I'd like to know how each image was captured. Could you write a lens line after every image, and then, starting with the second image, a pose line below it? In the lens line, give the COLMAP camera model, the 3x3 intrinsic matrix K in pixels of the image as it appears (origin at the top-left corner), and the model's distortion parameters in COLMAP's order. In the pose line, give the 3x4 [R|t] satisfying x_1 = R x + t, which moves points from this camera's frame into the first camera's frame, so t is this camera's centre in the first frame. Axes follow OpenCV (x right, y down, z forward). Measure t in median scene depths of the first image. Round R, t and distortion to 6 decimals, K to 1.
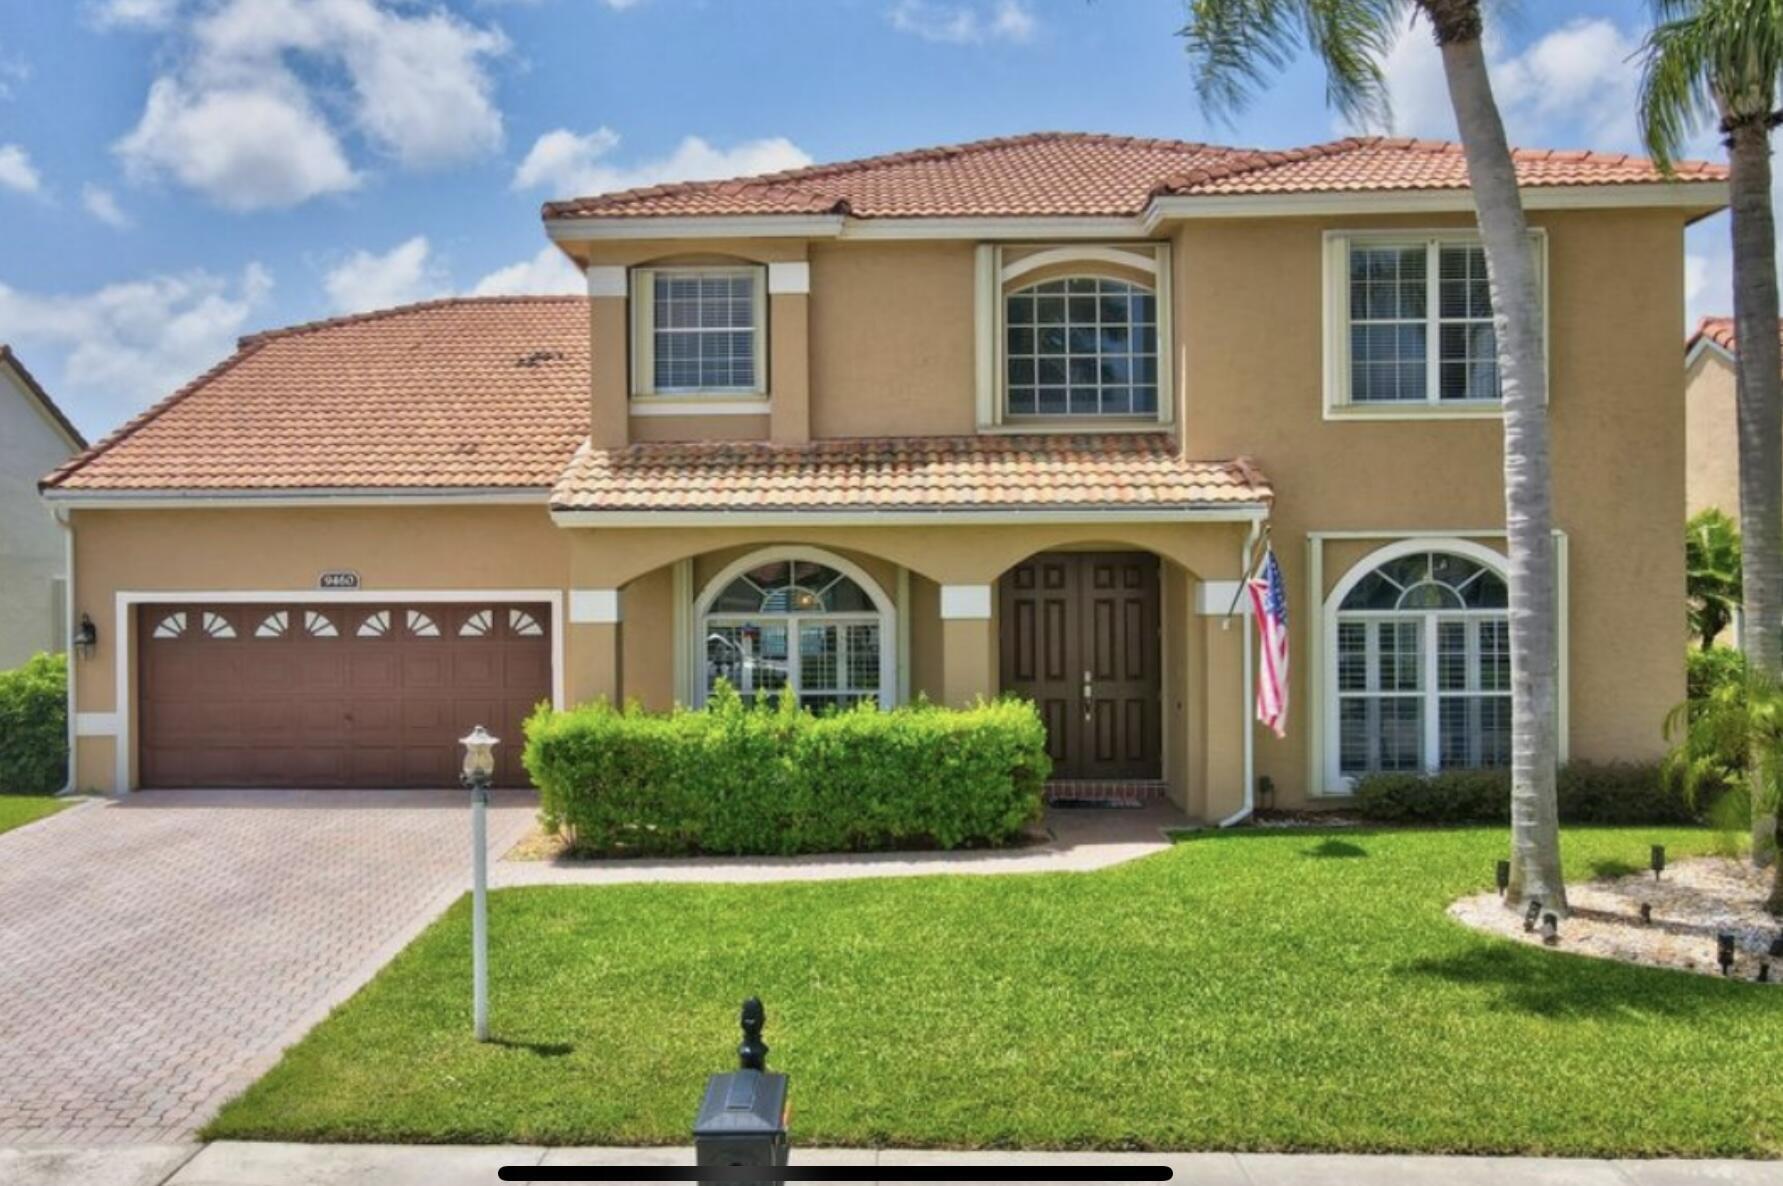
lens RADIAL K [[1438.4, 0, 890.2], [0, 1438.4, 594.5], [0, 0, 1]] dist [0.013688, 0.002043]
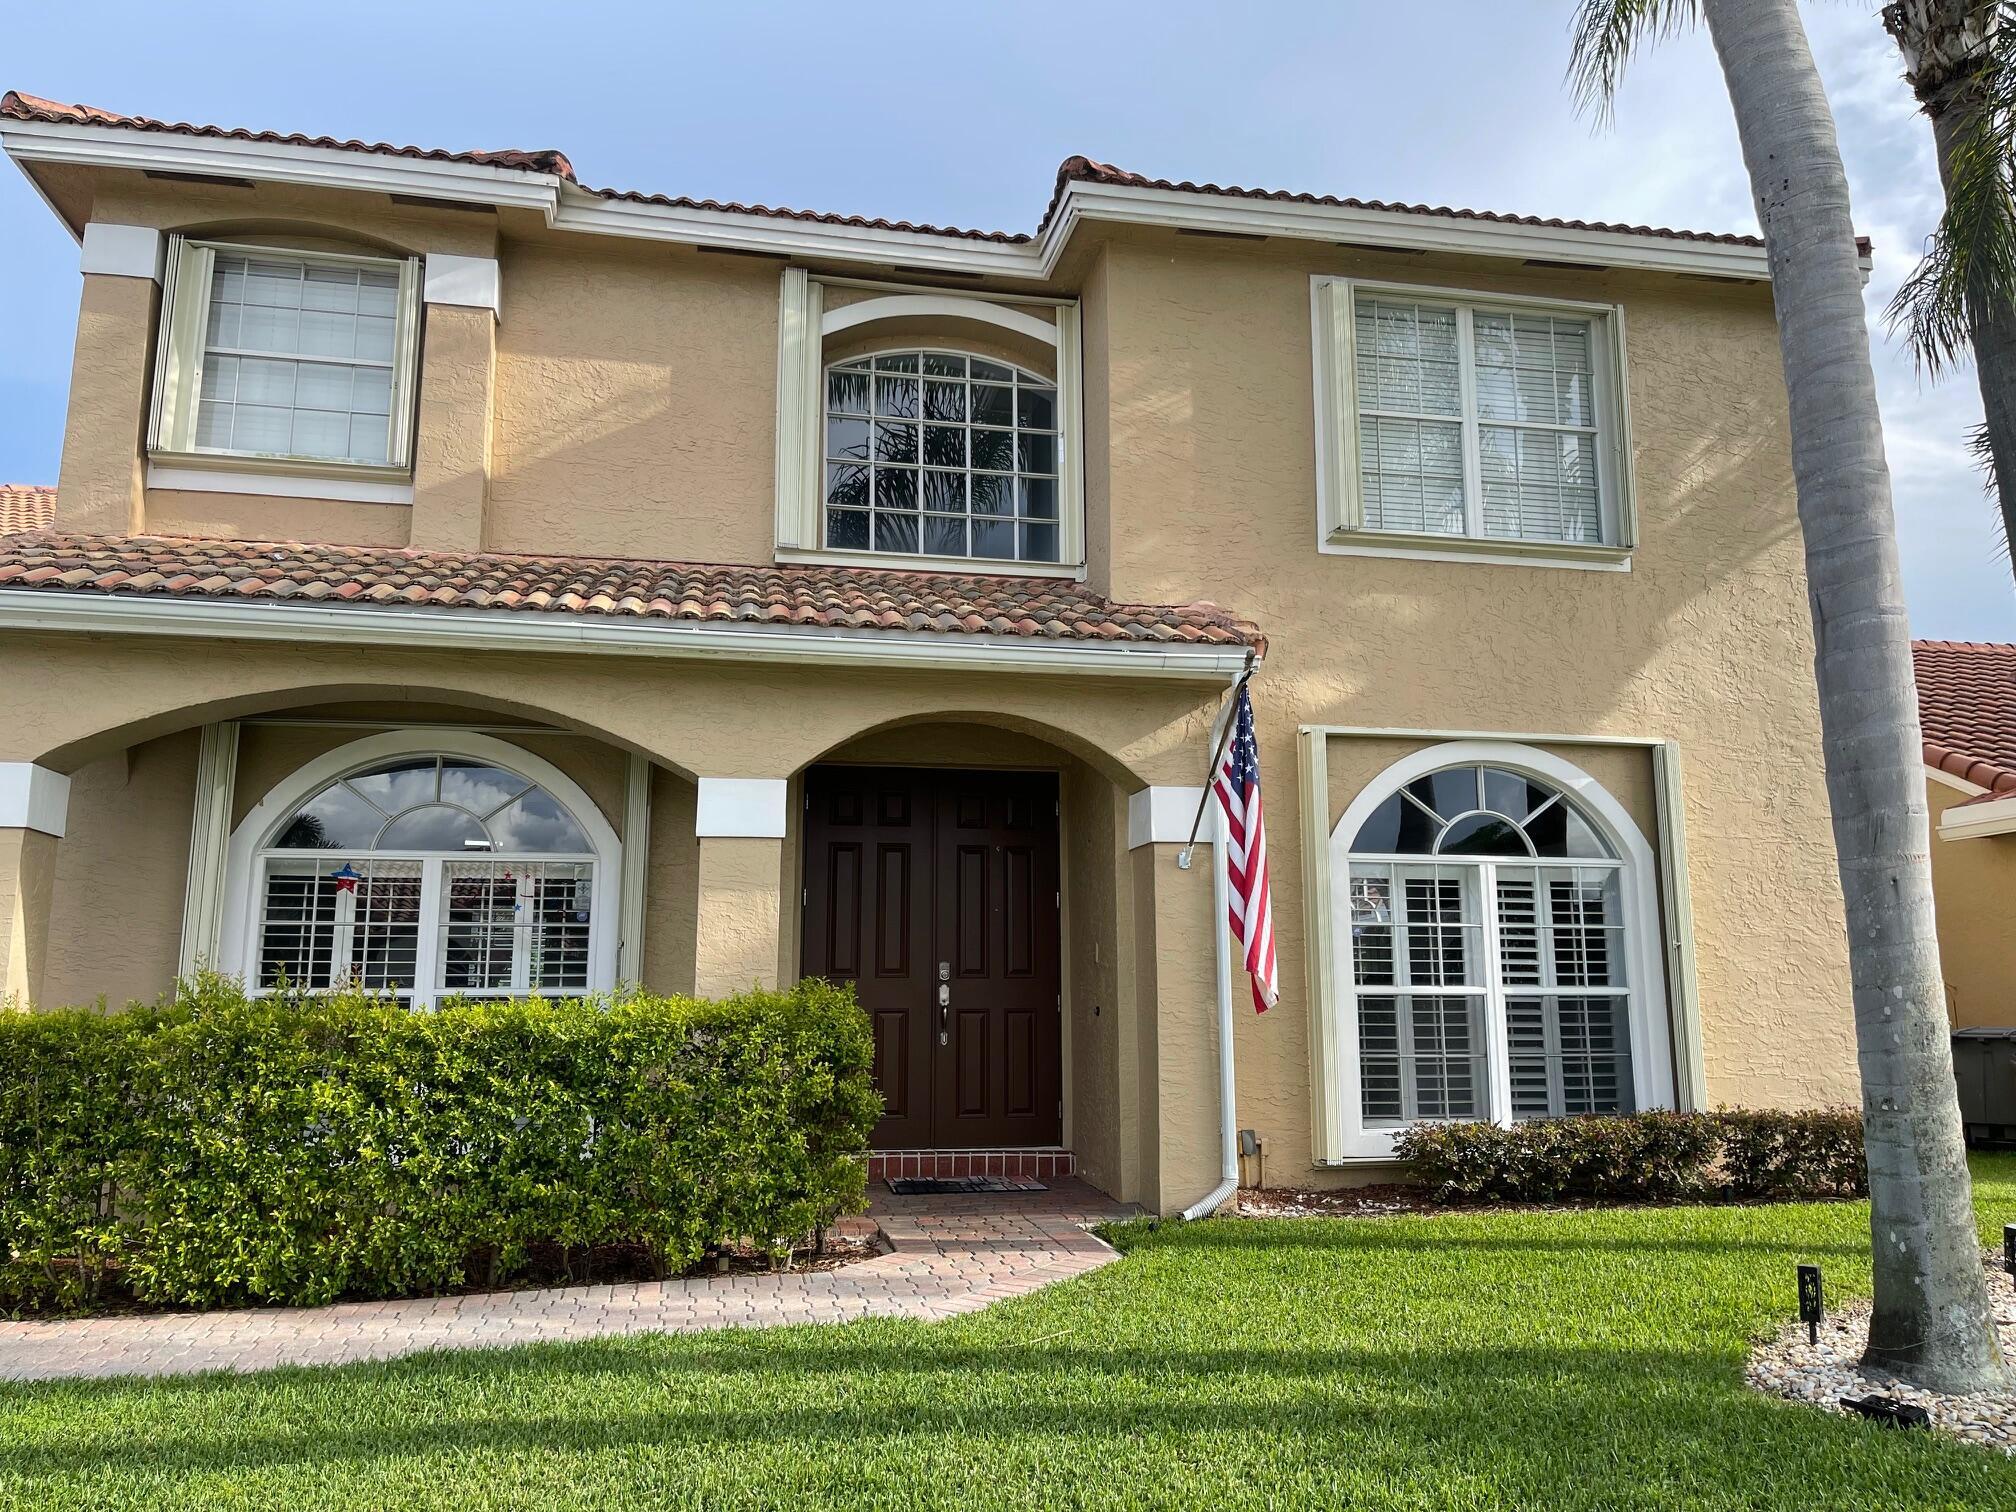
lens RADIAL K [[1427.8, 0, 1007.5], [0, 1427.8, 752.8], [0, 0, 1]] dist [0.034698, -0.002323]
pose [[0.979781, 0.042366, 0.195535, 0.043922], [-0.008153, 0.984965, -0.172559, 0.075658], [-0.199906, 0.167476, 0.965396, 0.422656]]
